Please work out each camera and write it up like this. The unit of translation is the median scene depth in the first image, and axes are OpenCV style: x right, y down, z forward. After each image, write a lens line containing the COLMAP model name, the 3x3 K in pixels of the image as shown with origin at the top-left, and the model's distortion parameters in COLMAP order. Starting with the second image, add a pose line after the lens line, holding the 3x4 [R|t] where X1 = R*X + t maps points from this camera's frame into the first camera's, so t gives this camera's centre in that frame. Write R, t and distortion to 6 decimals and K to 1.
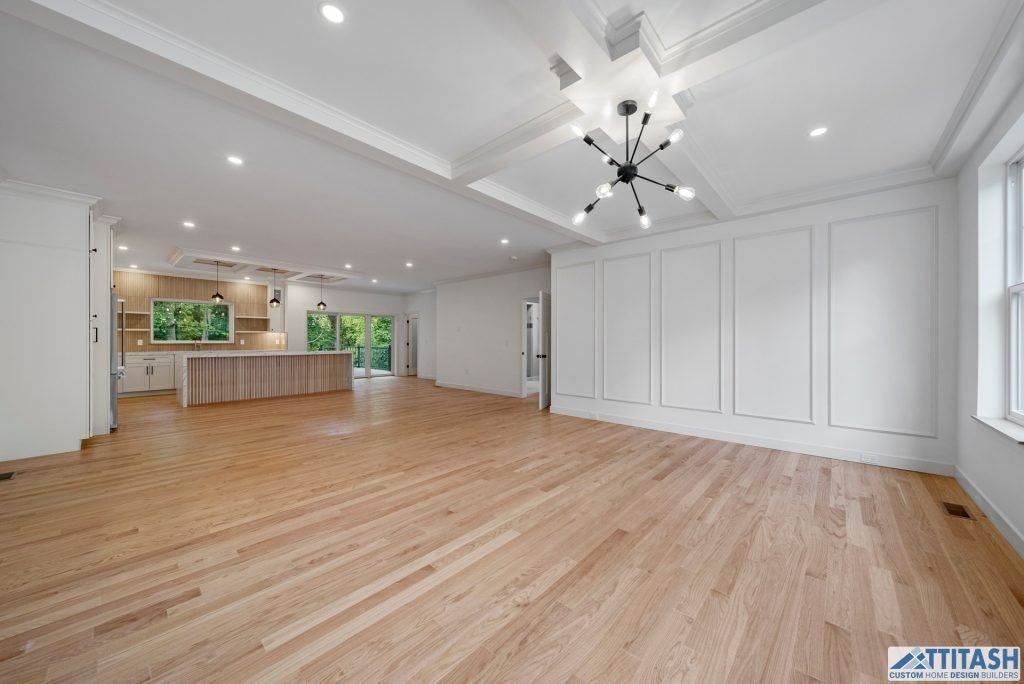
lens RADIAL K [[364.1, 0, 514.4], [0, 364.1, 341.4], [0, 0, 1]] dist [0.000534, 0.000038]
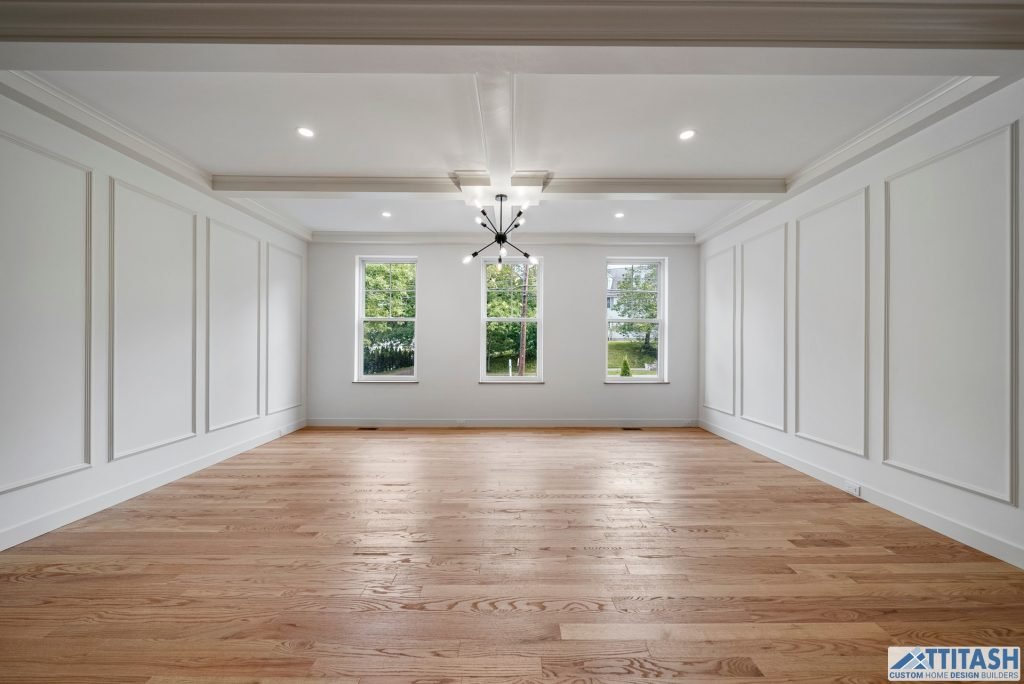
lens RADIAL K [[364.1, 0, 514.1], [0, 364.1, 343.2], [0, 0, 1]] dist [0.000534, 0.000038]
pose [[-0.672634, -0.001474, 0.739974, -0.577421], [-0.002273, 0.999997, -0.000074, -0.003117], [-0.739972, -0.001732, -0.672636, 1.288722]]
